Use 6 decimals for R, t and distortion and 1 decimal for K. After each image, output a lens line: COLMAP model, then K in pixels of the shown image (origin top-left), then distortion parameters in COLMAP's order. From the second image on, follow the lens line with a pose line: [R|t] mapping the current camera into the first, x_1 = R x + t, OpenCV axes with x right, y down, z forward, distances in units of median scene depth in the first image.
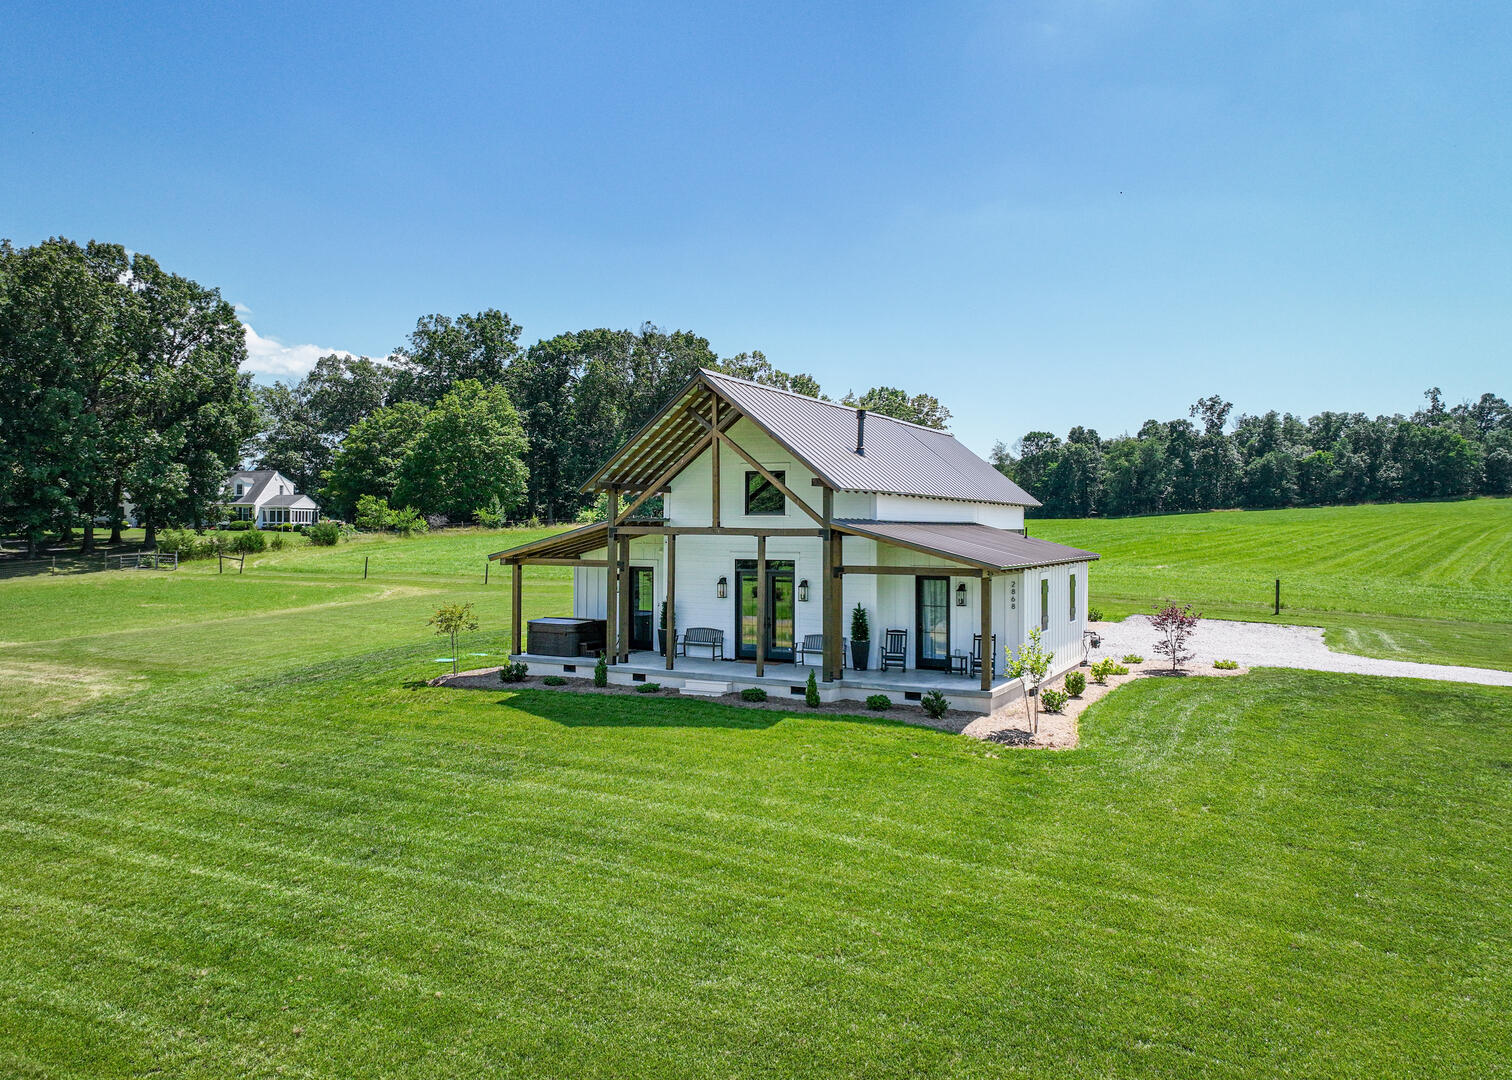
lens RADIAL K [[1129.5, 0, 713.3], [0, 1129.5, 512.2], [0, 0, 1]] dist [0.008479, 0.005282]
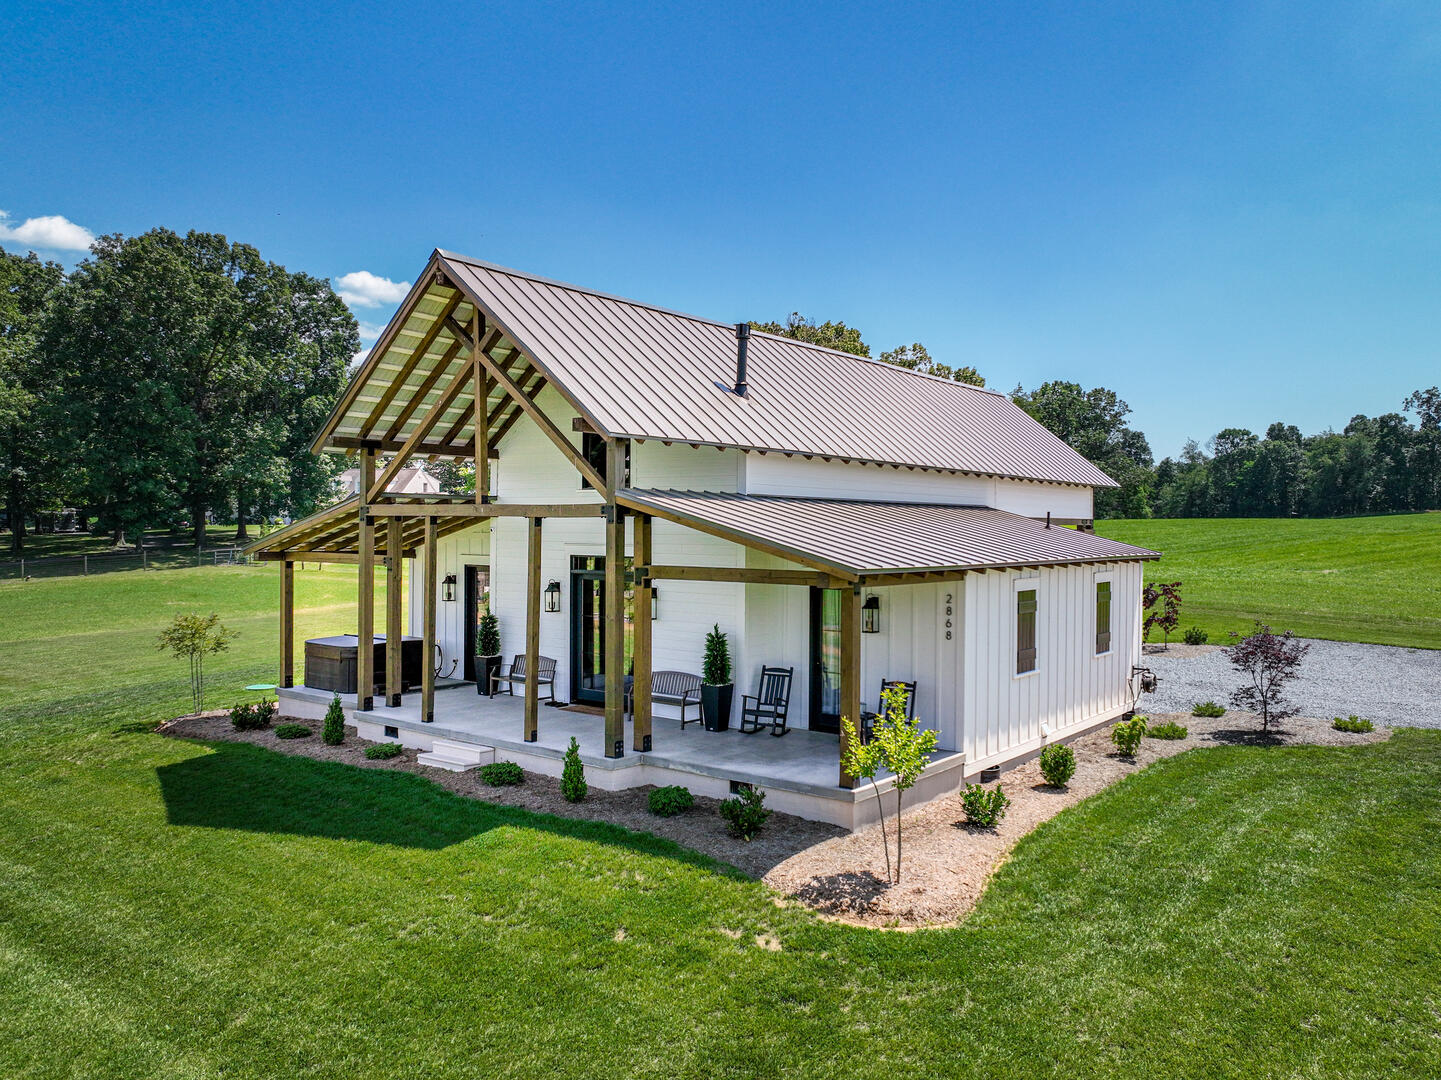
lens RADIAL K [[1081.3, 0, 771.6], [0, 1081.3, 539.4], [0, 0, 1]] dist [0.004625, 0.000395]
pose [[0.990945, 0.004589, -0.134187, 0.078137], [-0.001499, 0.999732, 0.023120, 0.005980], [0.134257, -0.022710, 0.990686, 0.131294]]
